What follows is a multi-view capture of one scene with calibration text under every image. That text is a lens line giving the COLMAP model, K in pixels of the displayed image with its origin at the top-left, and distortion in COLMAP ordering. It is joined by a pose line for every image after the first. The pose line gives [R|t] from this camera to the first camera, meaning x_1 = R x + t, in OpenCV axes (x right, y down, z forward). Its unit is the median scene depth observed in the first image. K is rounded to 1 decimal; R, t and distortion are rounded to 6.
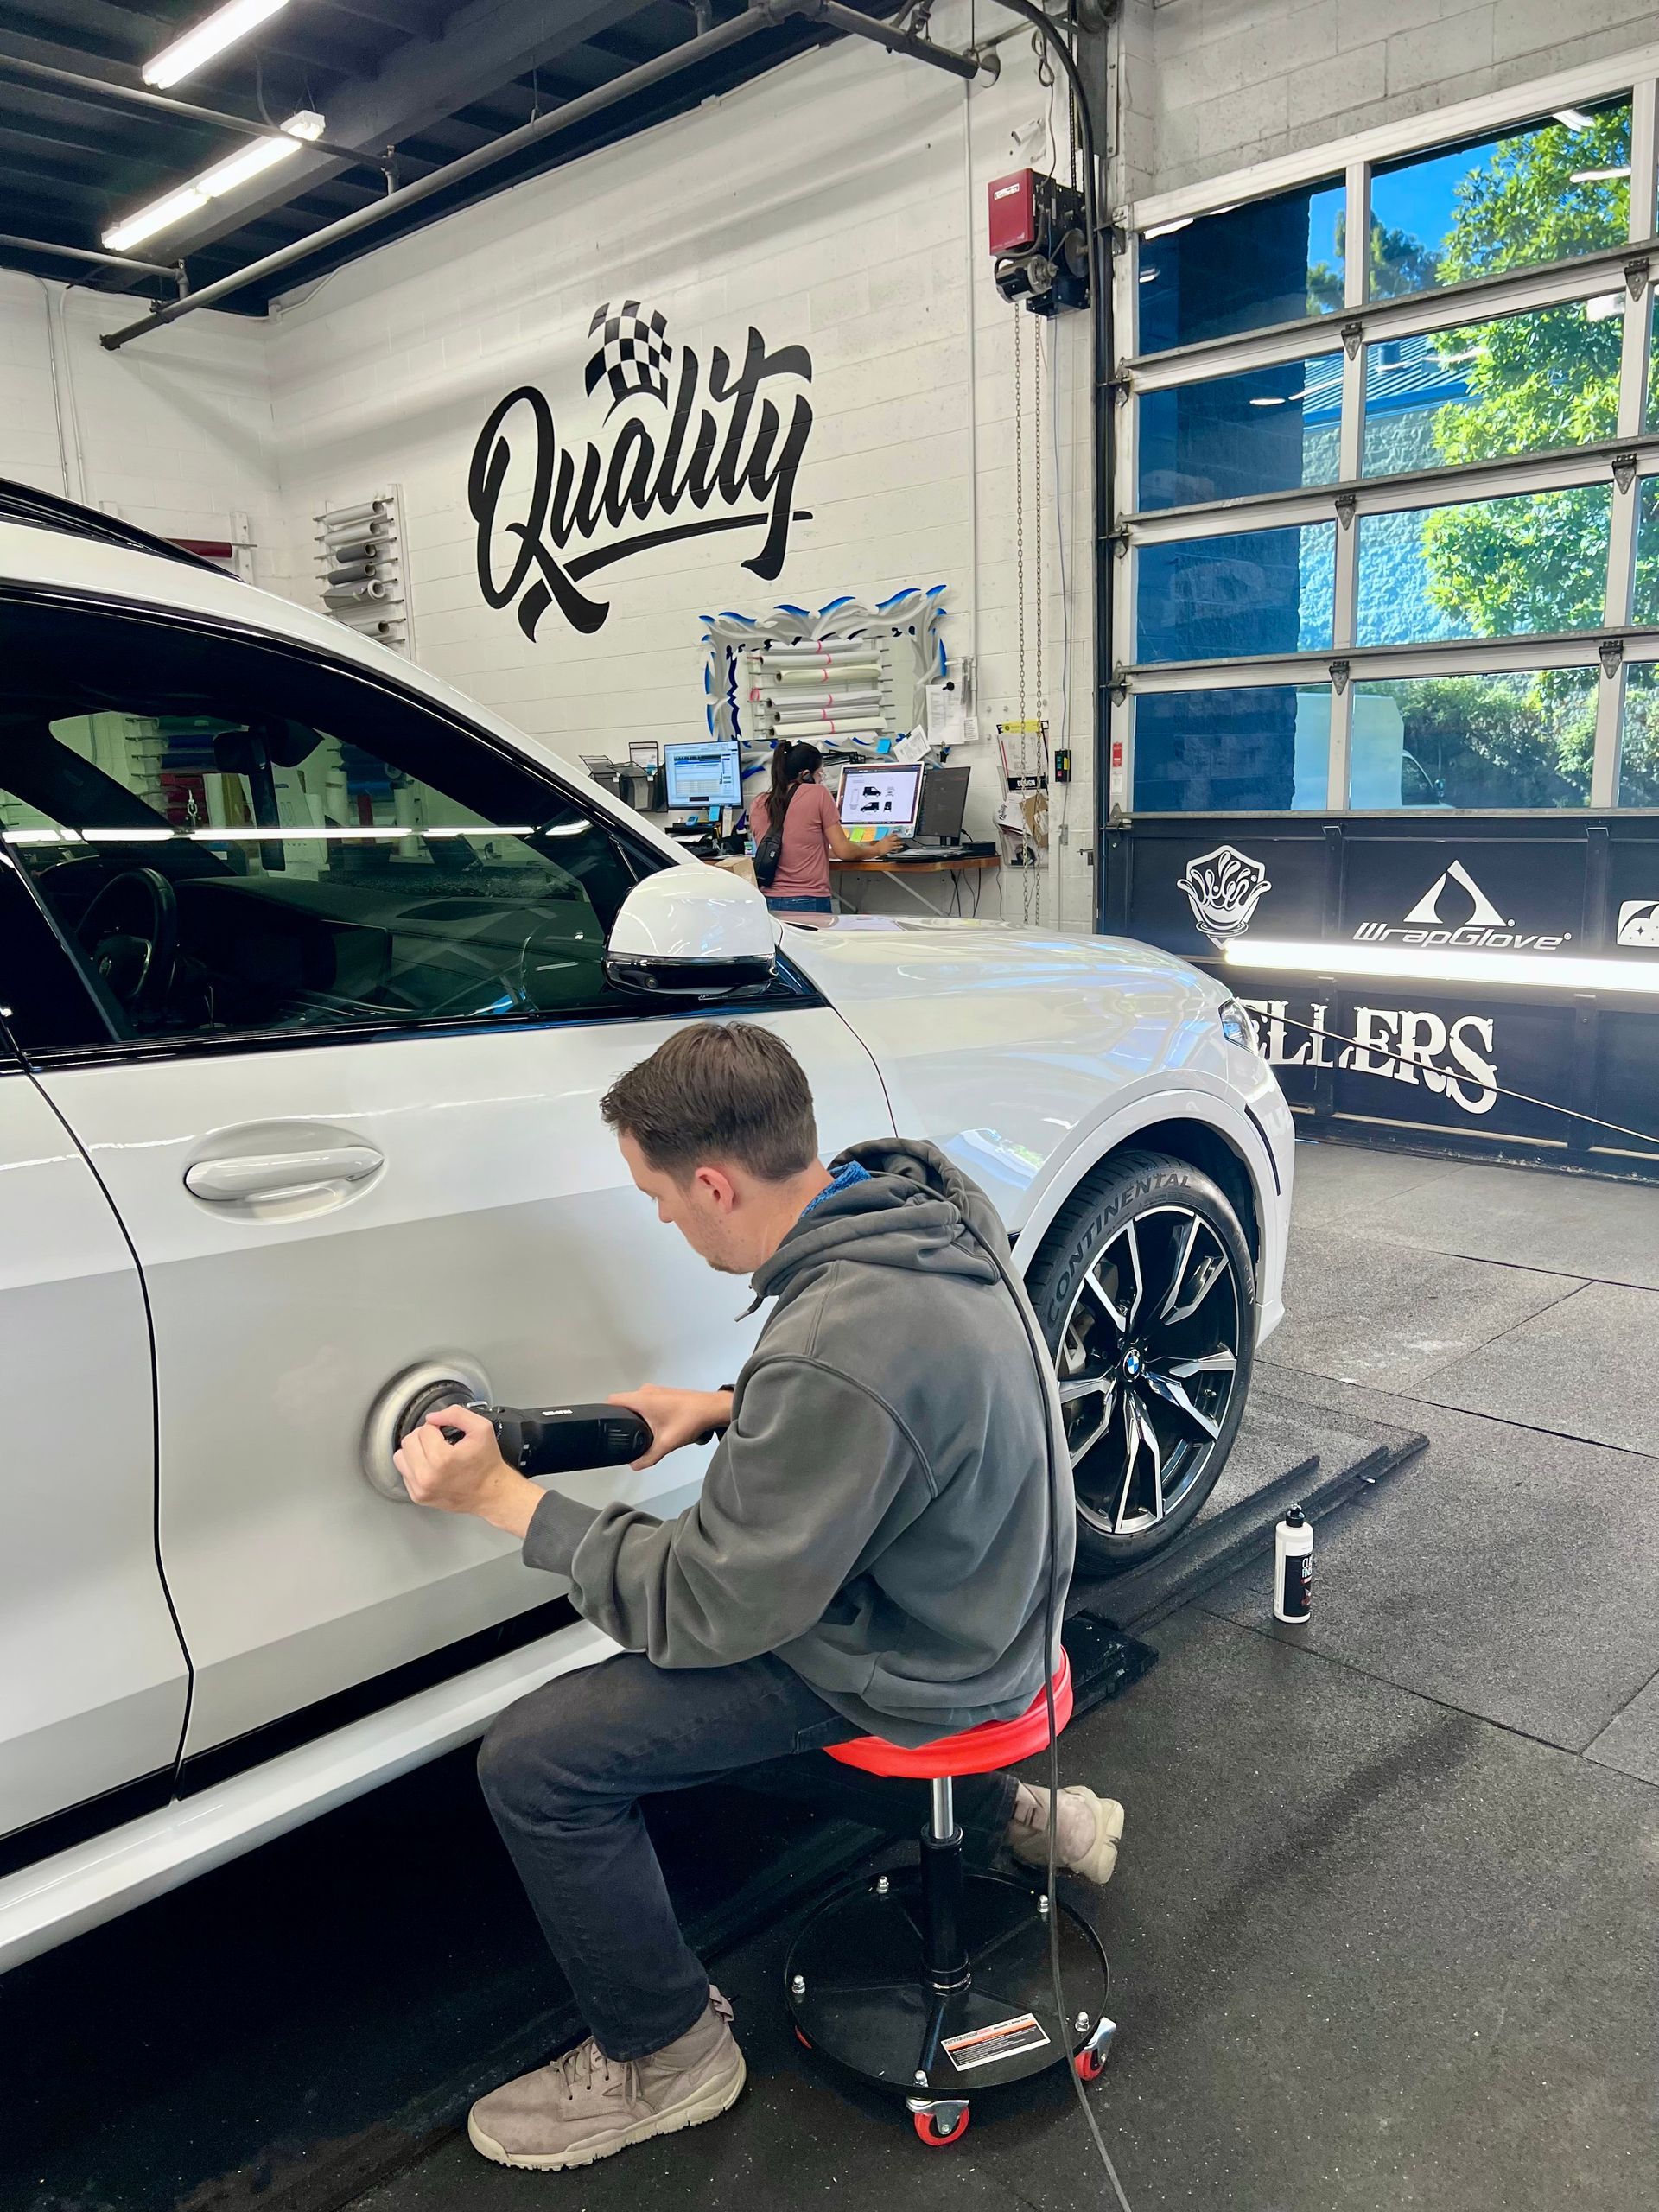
lens RADIAL K [[1664.8, 0, 827.3], [0, 1664.8, 1147.9], [0, 0, 1]] dist [0.027416, -0.002745]
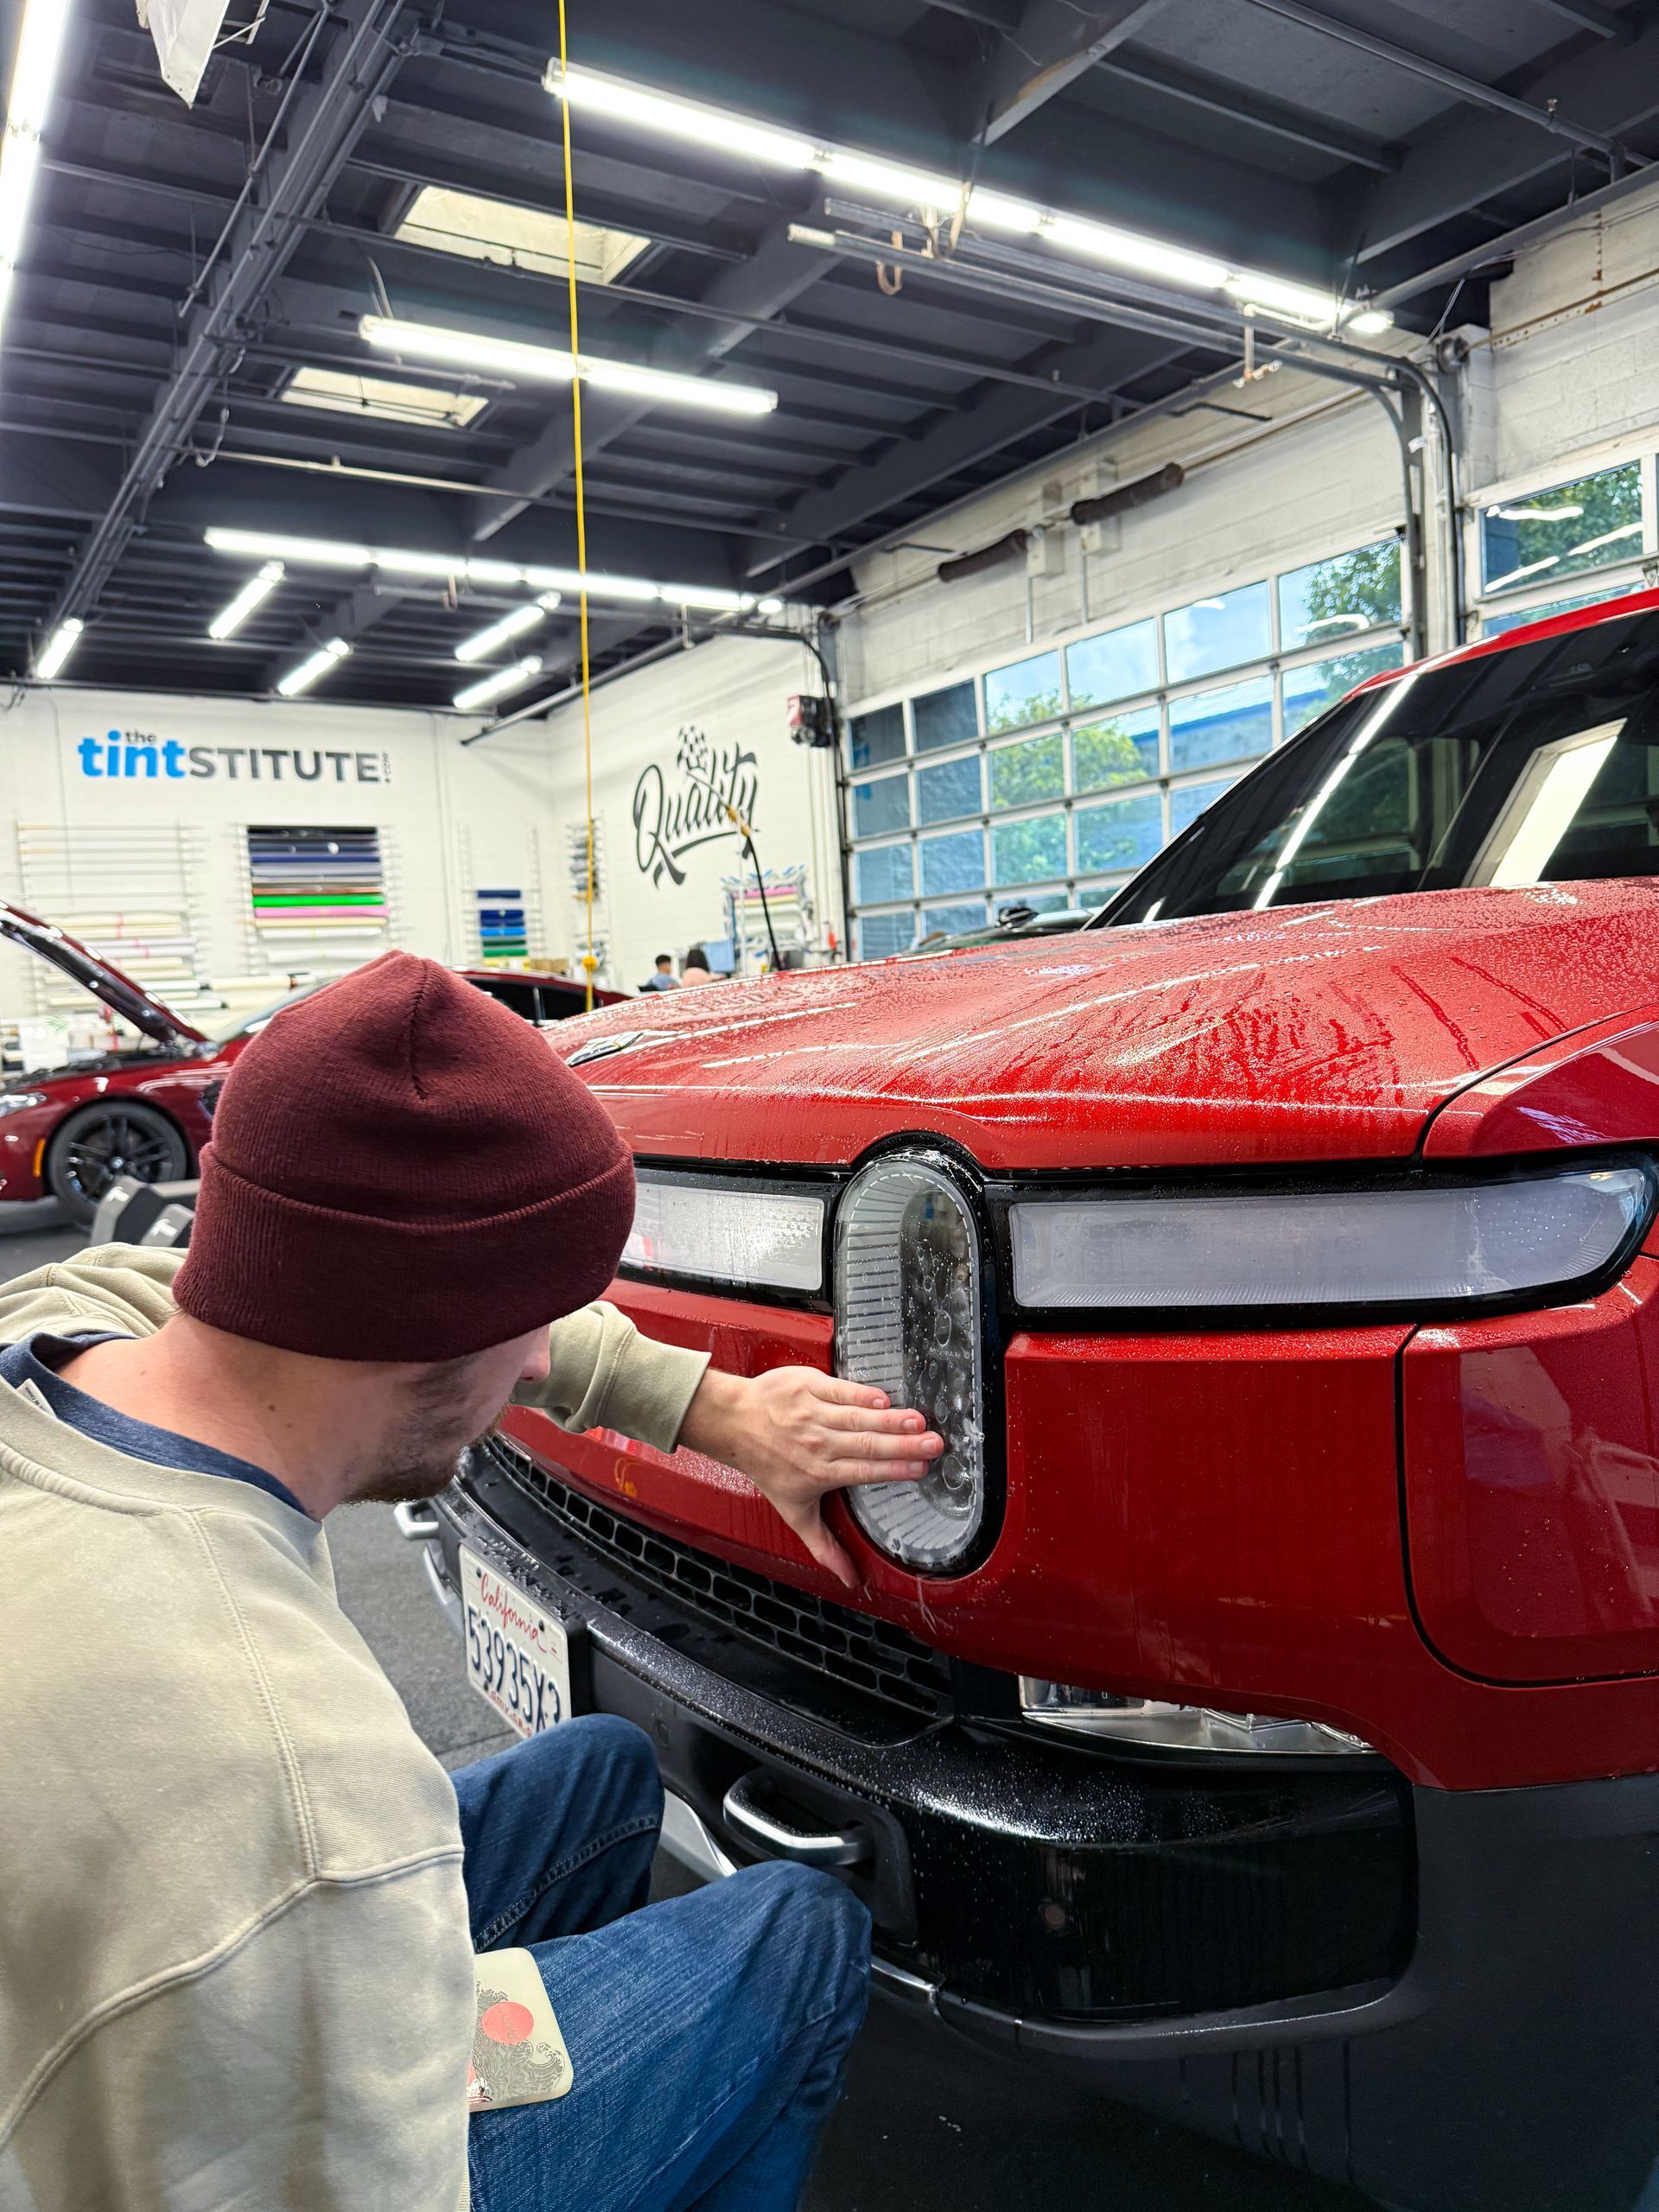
lens RADIAL K [[1571.3, 0, 904.5], [0, 1571.3, 1184.0], [0, 0, 1]] dist [0.127360, -0.268772]
pose [[0.981994, 0.005496, -0.188830, 0.491005], [-0.021342, 0.996405, -0.081986, 0.190538], [0.187701, 0.084540, 0.978581, -0.759276]]
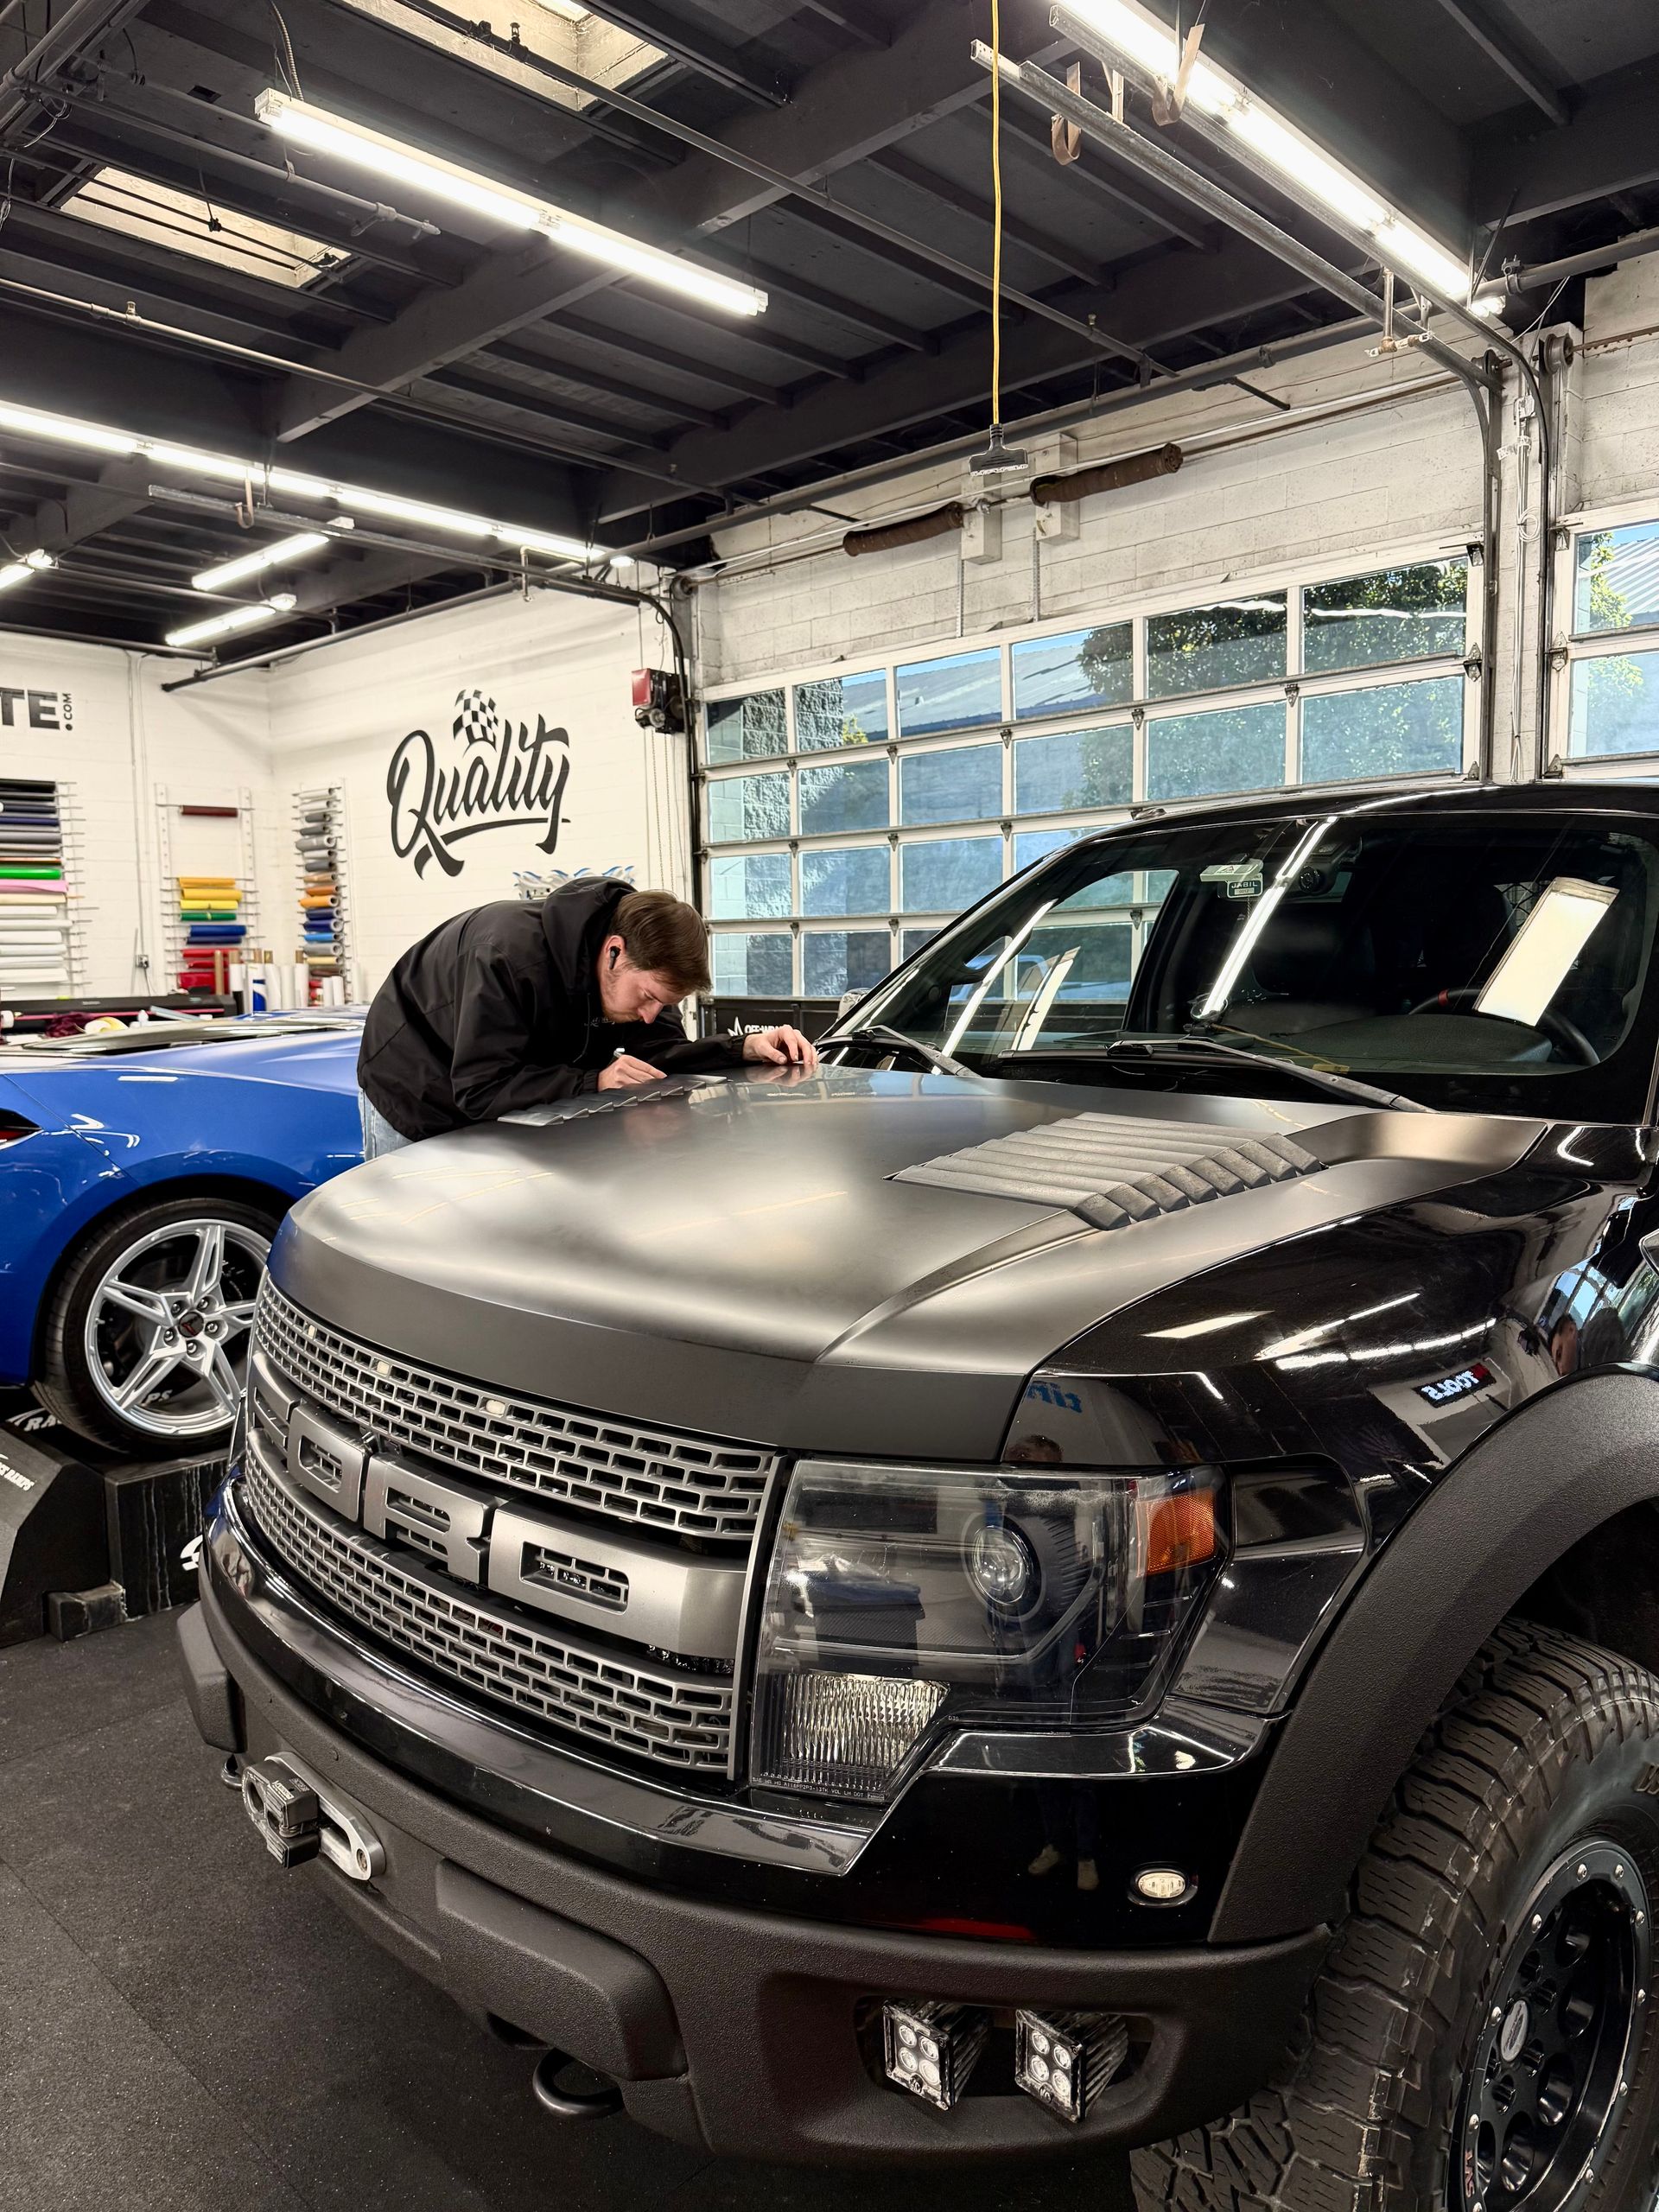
lens RADIAL K [[1547.9, 0, 906.9], [0, 1547.9, 1153.0], [0, 0, 1]] dist [0.105008, -0.200684]
pose [[0.998653, 0.017383, 0.048891, 0.247384], [-0.012877, 0.995766, -0.091021, 0.101103], [-0.050266, 0.090269, 0.994648, -0.557355]]
